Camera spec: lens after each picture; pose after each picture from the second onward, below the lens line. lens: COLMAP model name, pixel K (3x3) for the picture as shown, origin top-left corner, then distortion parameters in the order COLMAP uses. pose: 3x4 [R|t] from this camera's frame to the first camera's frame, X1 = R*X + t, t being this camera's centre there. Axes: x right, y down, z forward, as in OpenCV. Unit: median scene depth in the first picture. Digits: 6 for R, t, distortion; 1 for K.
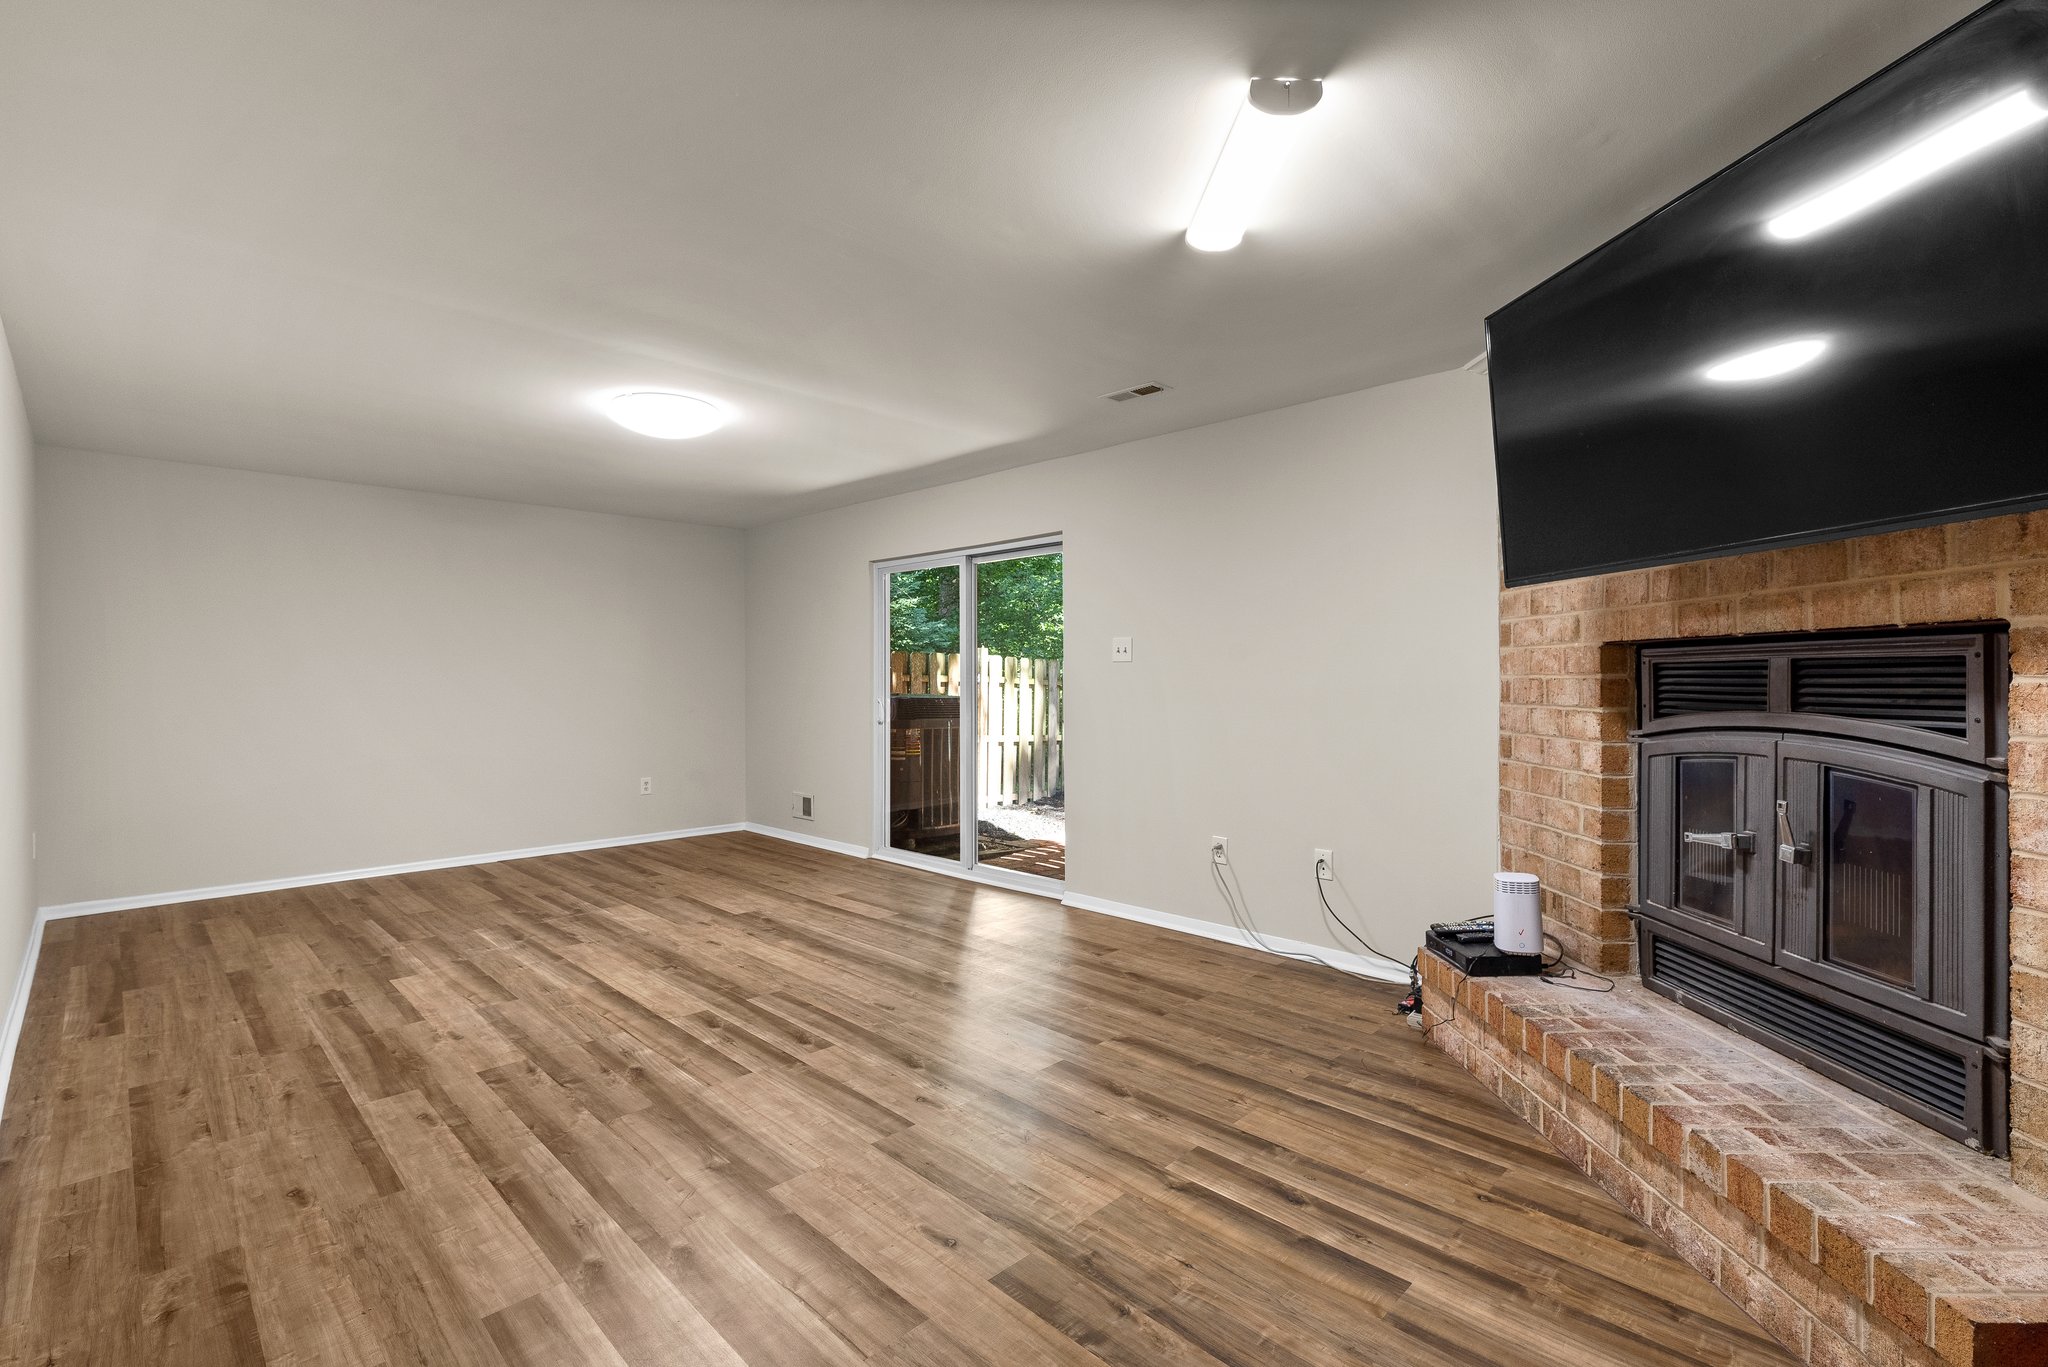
lens RADIAL K [[896.5, 0, 1010.8], [0, 896.5, 688.2], [0, 0, 1]] dist [0.000922, -0.000023]
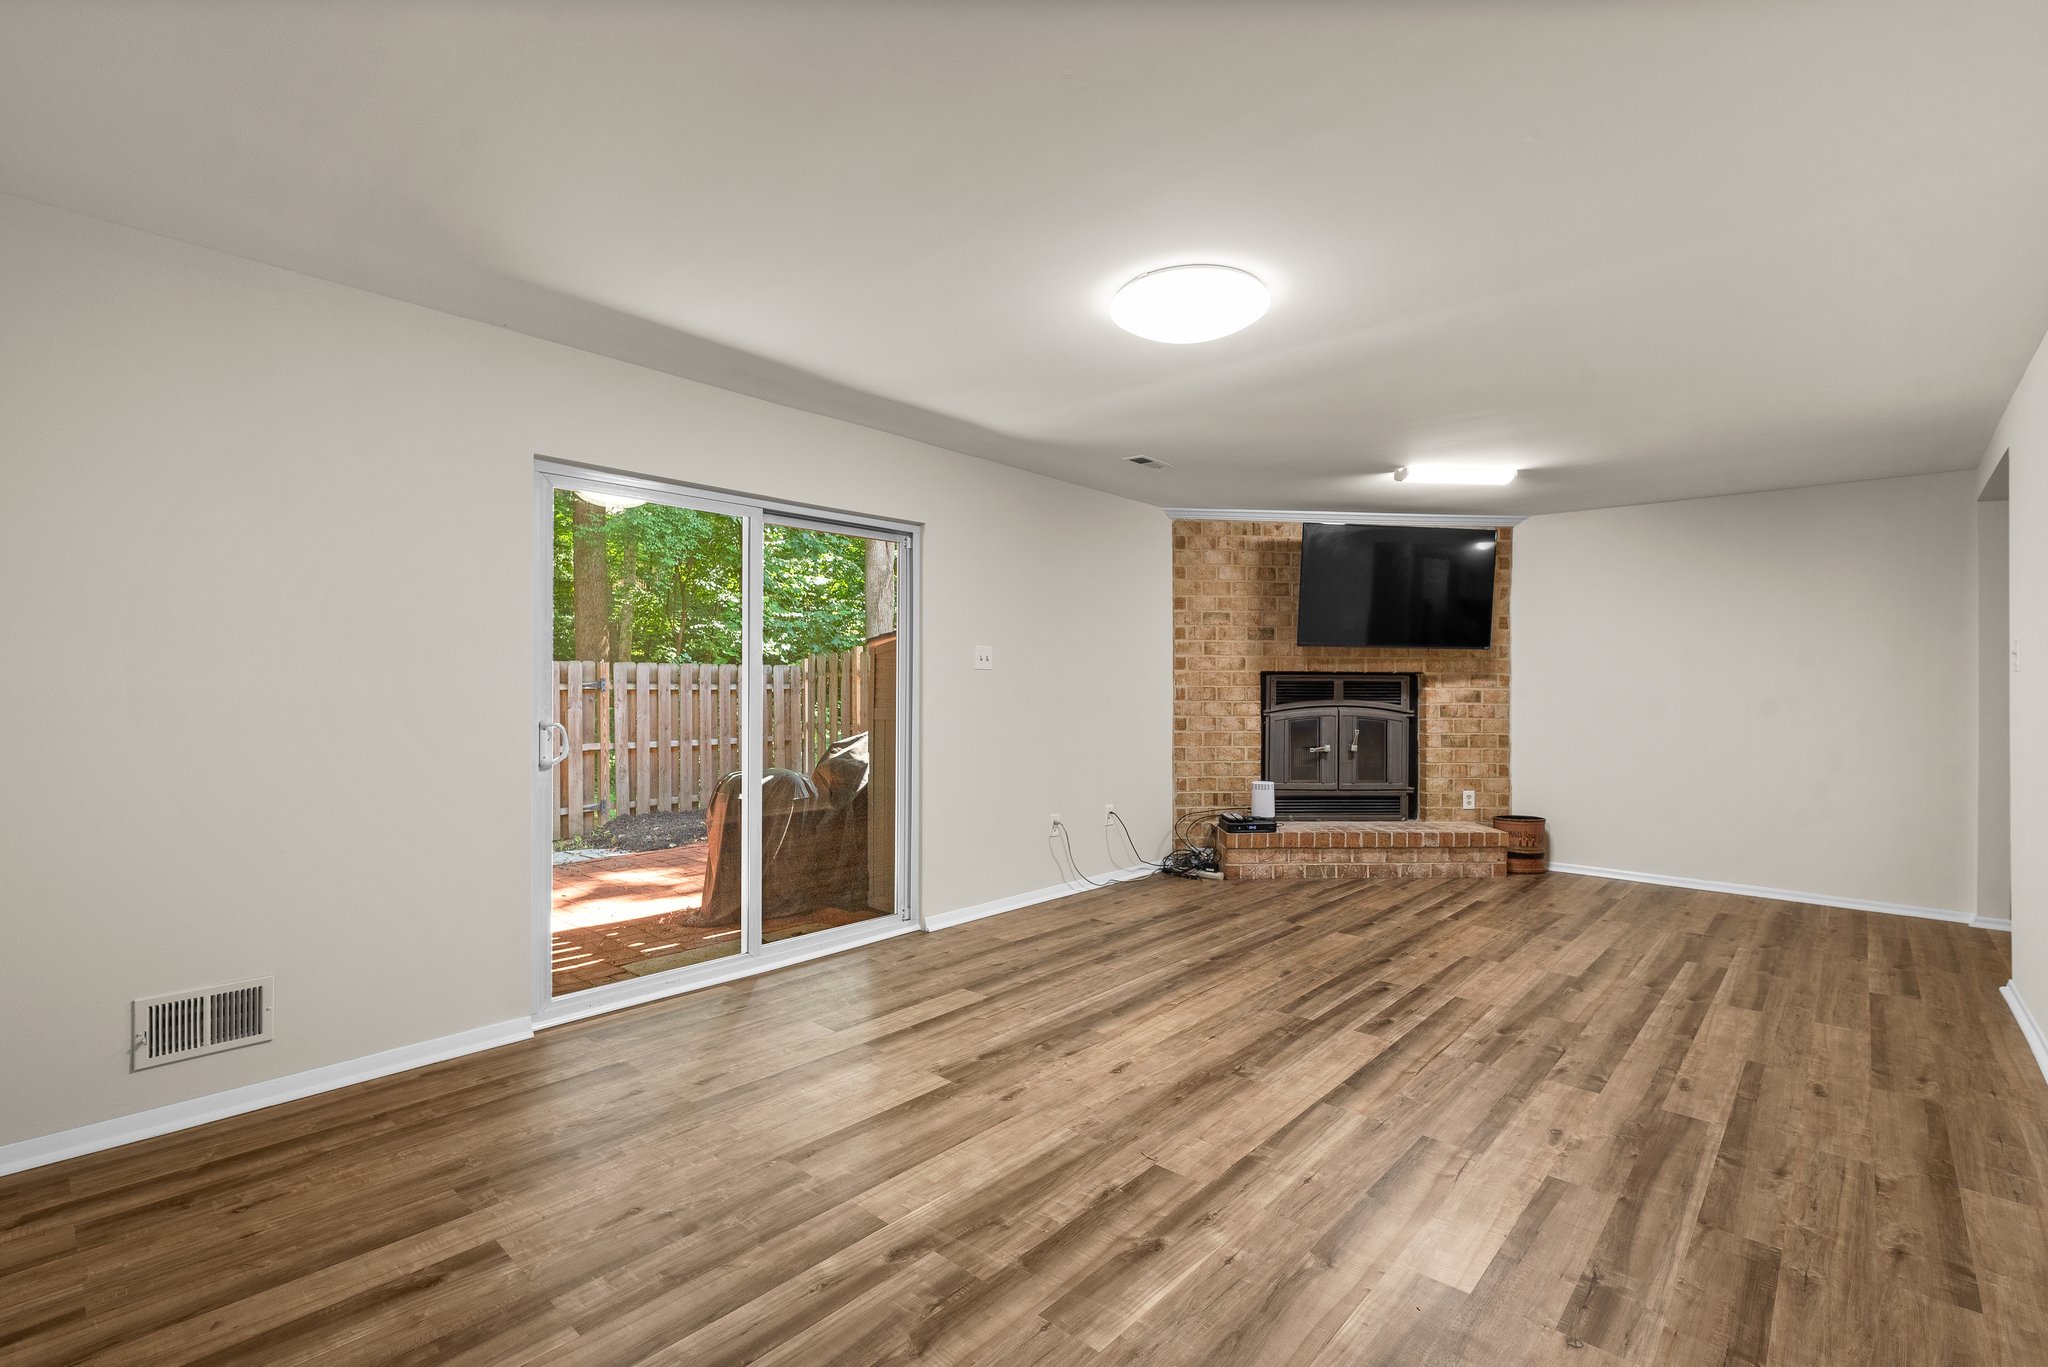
lens RADIAL K [[926.6, 0, 1024.0], [0, 926.6, 683.5], [0, 0, 1]] dist [0.002261, 0.000038]
pose [[-0.047970, 0.004208, 0.998840, -1.538702], [0.005849, 0.999975, -0.003932, -0.014351], [-0.998832, 0.005653, -0.047994, 1.633578]]
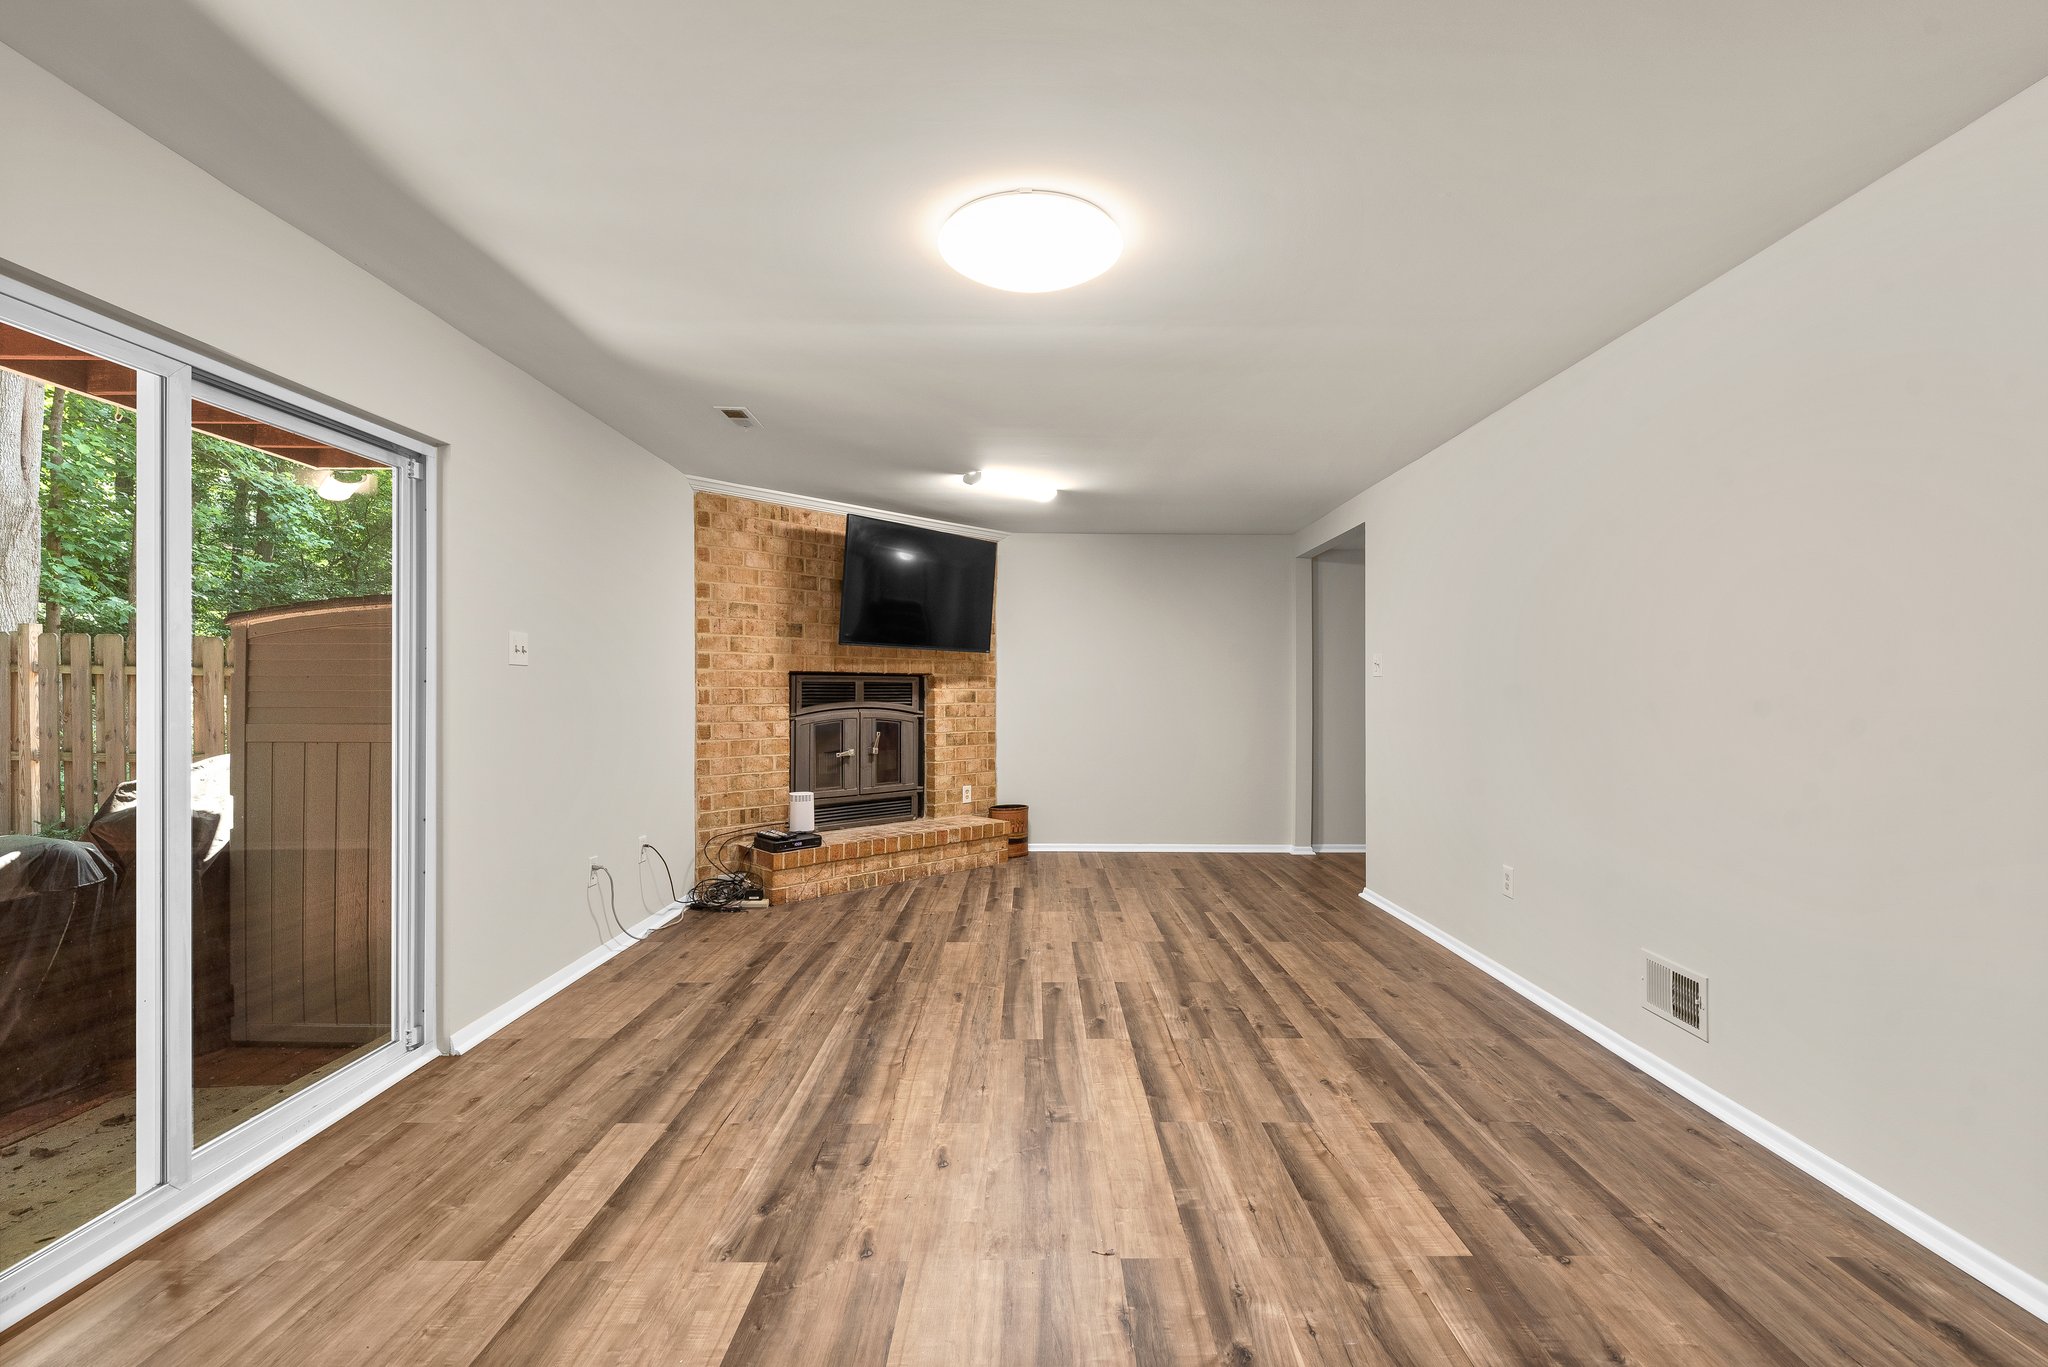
lens RADIAL K [[929.2, 0, 1031.8], [0, 929.2, 688.3], [0, 0, 1]] dist [-0.001286, -0.000475]
pose [[-0.709924, 0.000883, 0.704277, -1.152439], [0.006704, 0.999962, 0.005504, -0.019363], [-0.704246, 0.008629, -0.709904, 2.022856]]
